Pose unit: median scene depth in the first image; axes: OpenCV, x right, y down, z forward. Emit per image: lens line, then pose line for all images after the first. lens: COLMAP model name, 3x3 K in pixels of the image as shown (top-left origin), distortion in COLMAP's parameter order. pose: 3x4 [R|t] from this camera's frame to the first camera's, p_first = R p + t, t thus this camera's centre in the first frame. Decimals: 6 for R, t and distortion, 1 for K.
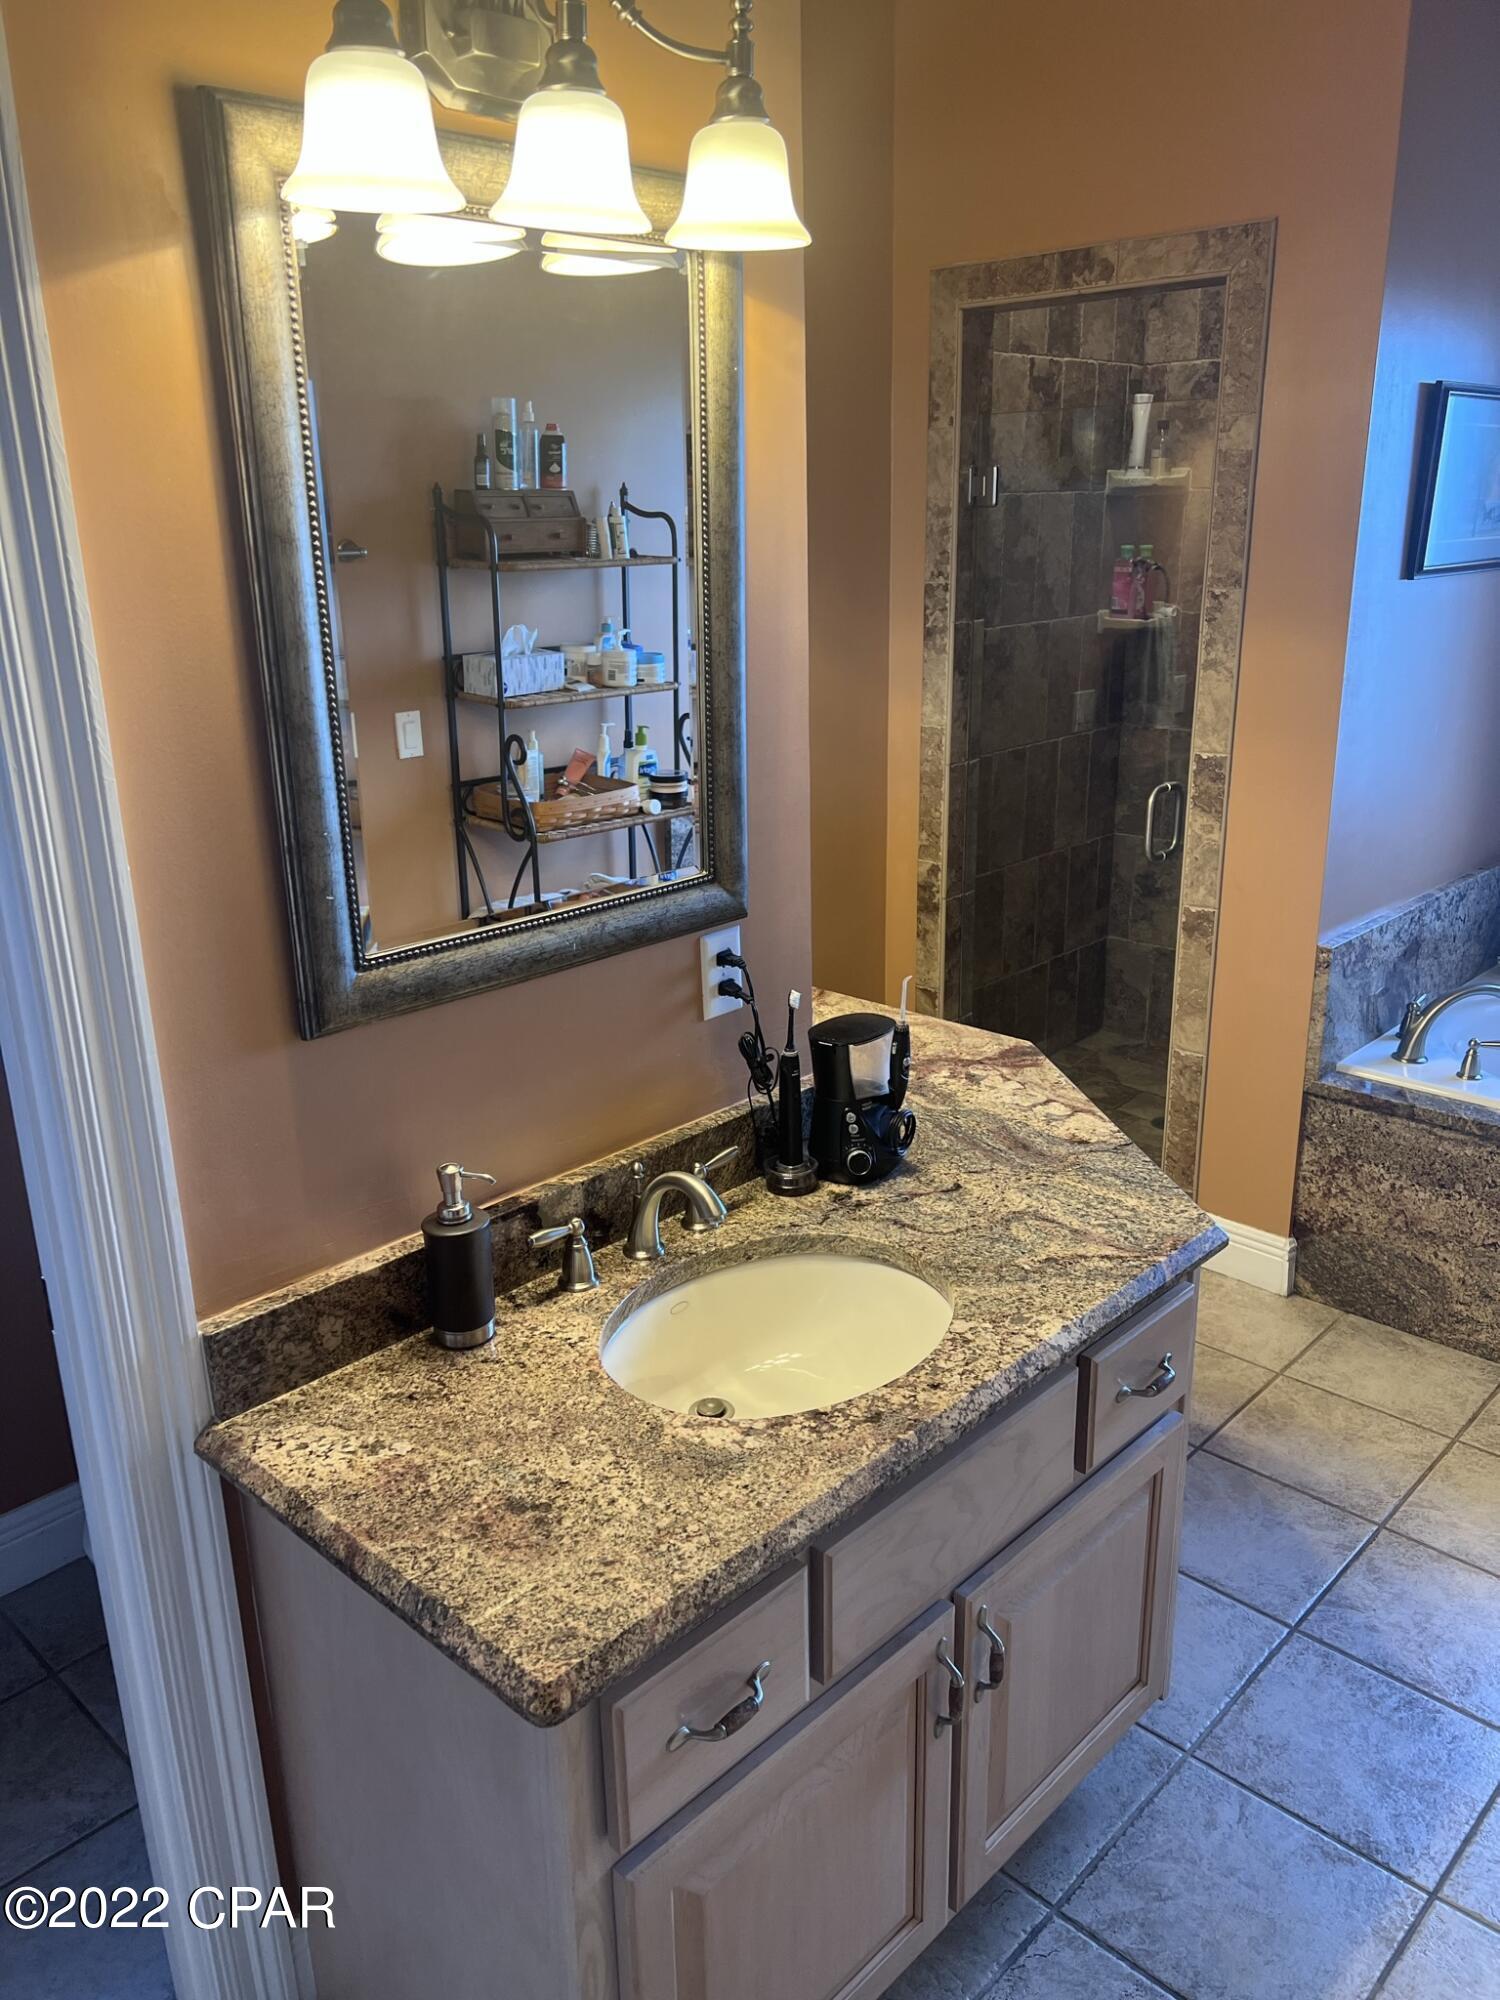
lens RADIAL K [[1525.7, 0, 753.8], [0, 1525.7, 998.3], [0, 0, 1]] dist [0.043292, -0.042840]
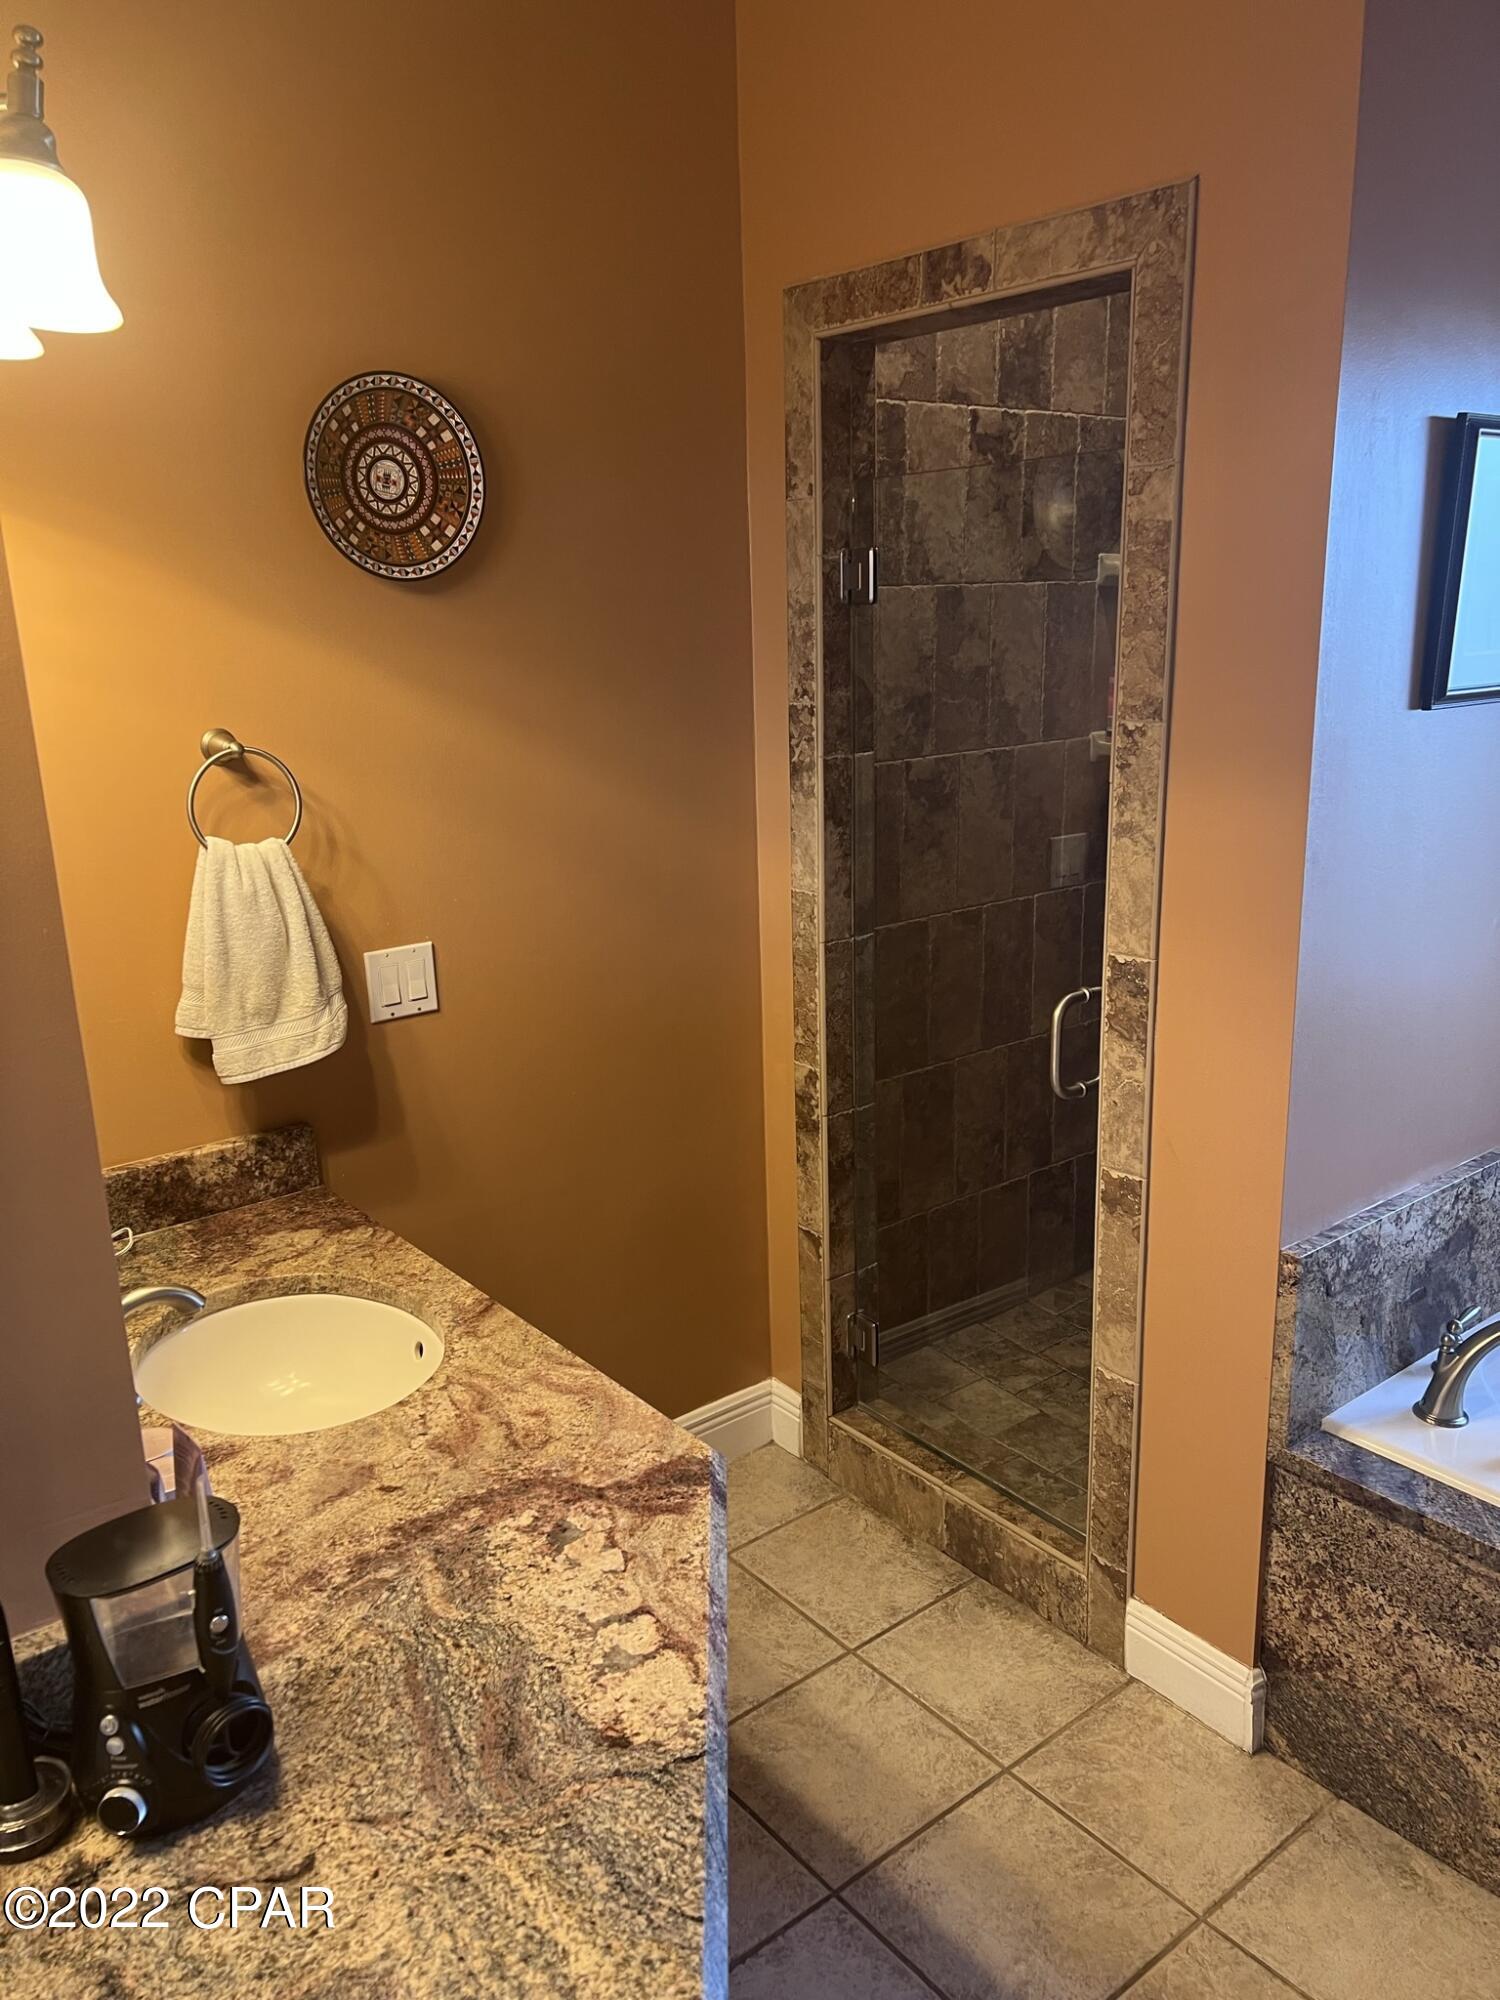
lens RADIAL K [[1525.7, 0, 746.8], [0, 1525.7, 1001.2], [0, 0, 1]] dist [0.043292, -0.042840]
pose [[0.990473, 0.030060, -0.134383, 0.214017], [-0.037006, 0.998089, -0.049493, -0.096305], [0.132639, 0.053994, 0.989693, 0.290523]]
